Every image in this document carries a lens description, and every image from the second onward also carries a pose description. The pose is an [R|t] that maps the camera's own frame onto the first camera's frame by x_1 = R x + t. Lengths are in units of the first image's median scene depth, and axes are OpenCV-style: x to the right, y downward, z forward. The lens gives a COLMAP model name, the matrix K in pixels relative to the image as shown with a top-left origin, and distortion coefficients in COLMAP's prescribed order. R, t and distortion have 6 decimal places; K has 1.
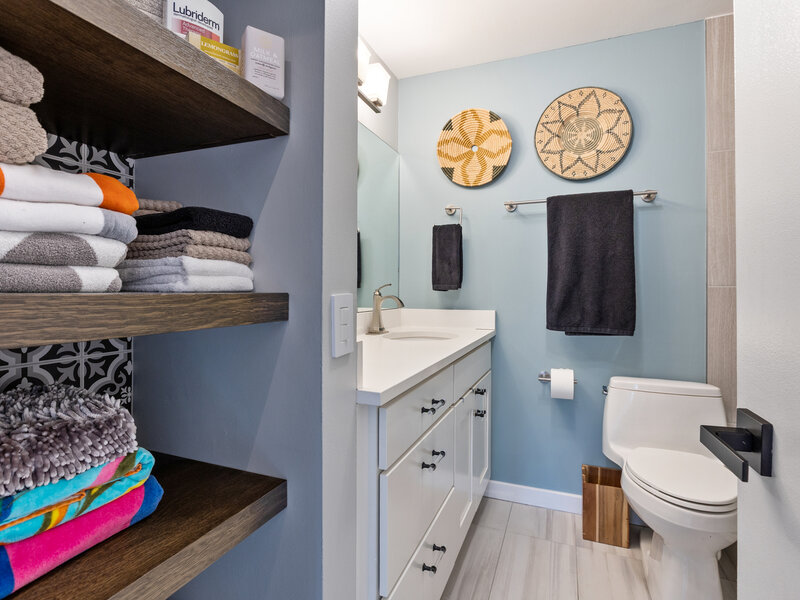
lens RADIAL K [[415.5, 0, 392.2], [0, 415.5, 284.7], [0, 0, 1]] dist [-0.006603, 0.002899]
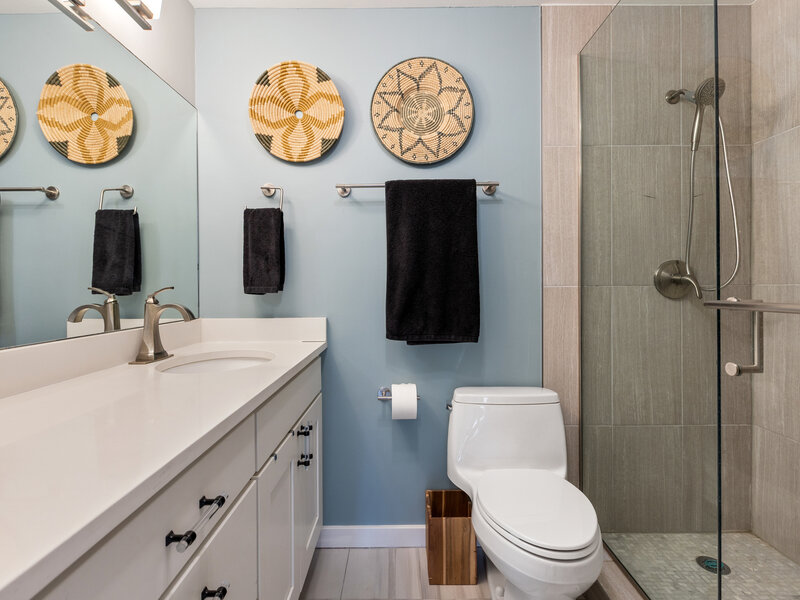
lens RADIAL K [[401.8, 0, 398.8], [0, 401.8, 294.0], [0, 0, 1]] dist [-0.003230, 0.000714]
pose [[0.920876, -0.016713, 0.389497, 0.079849], [0.007008, 0.999629, 0.026325, -0.004600], [-0.389792, -0.021512, 0.920651, 0.243088]]
